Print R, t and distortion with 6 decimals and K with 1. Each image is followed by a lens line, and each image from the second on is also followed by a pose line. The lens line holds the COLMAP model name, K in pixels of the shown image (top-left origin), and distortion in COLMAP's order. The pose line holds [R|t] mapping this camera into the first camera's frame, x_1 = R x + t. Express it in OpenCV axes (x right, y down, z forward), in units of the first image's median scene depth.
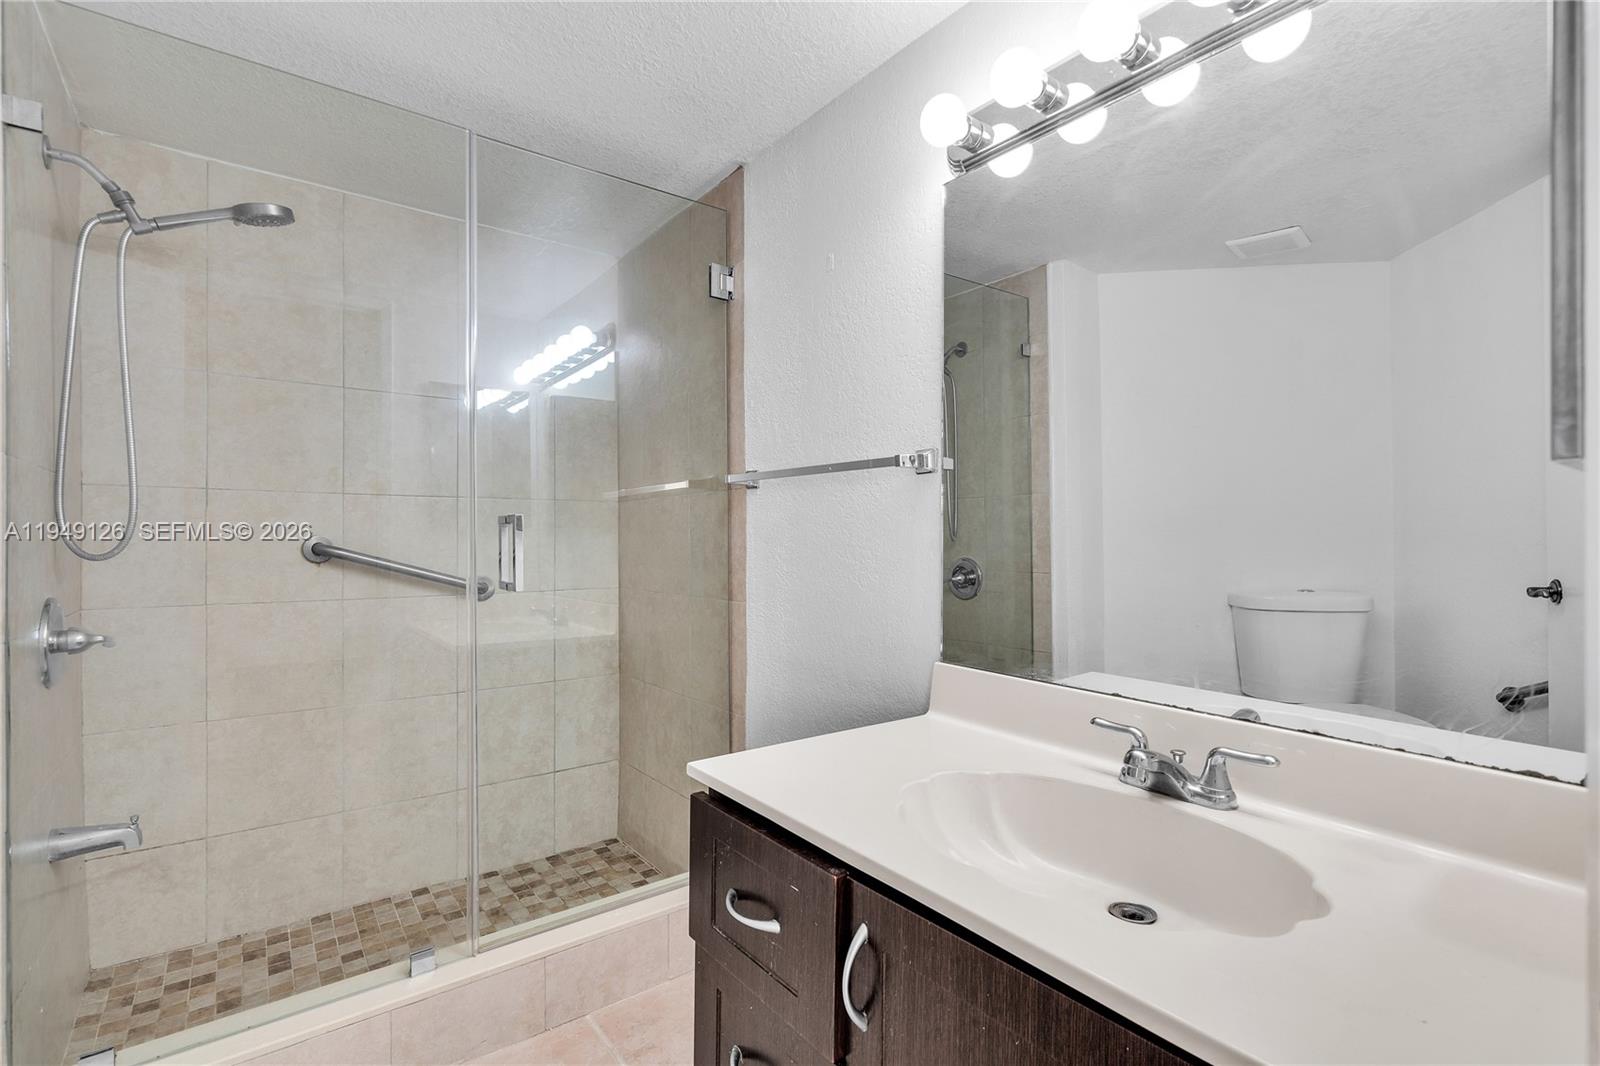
lens RADIAL K [[731.7, 0, 790.6], [0, 731.7, 537.2], [0, 0, 1]] dist [0.001395, 0.000191]
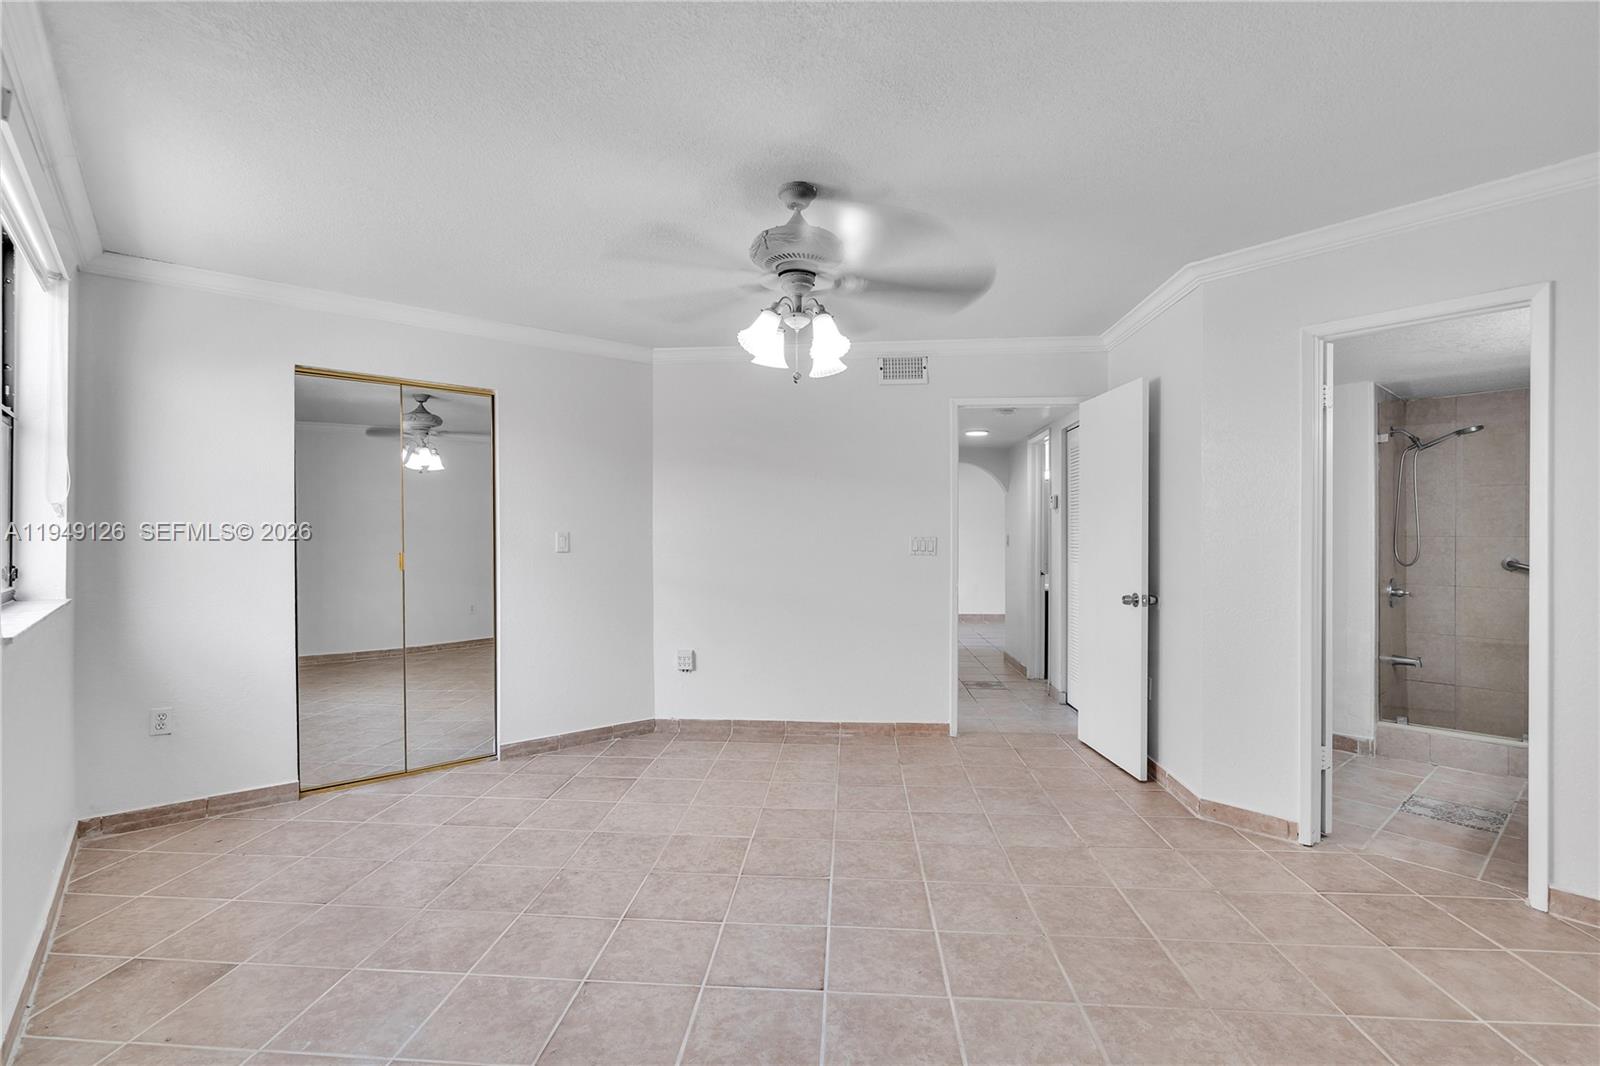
lens RADIAL K [[731.7, 0, 790.6], [0, 731.7, 537.2], [0, 0, 1]] dist [0.001395, 0.000191]
pose [[0.065666, 0.005370, -0.997827, 1.799321], [0.003634, 0.999978, 0.005621, -0.109140], [0.997835, -0.003995, 0.065645, -1.637769]]
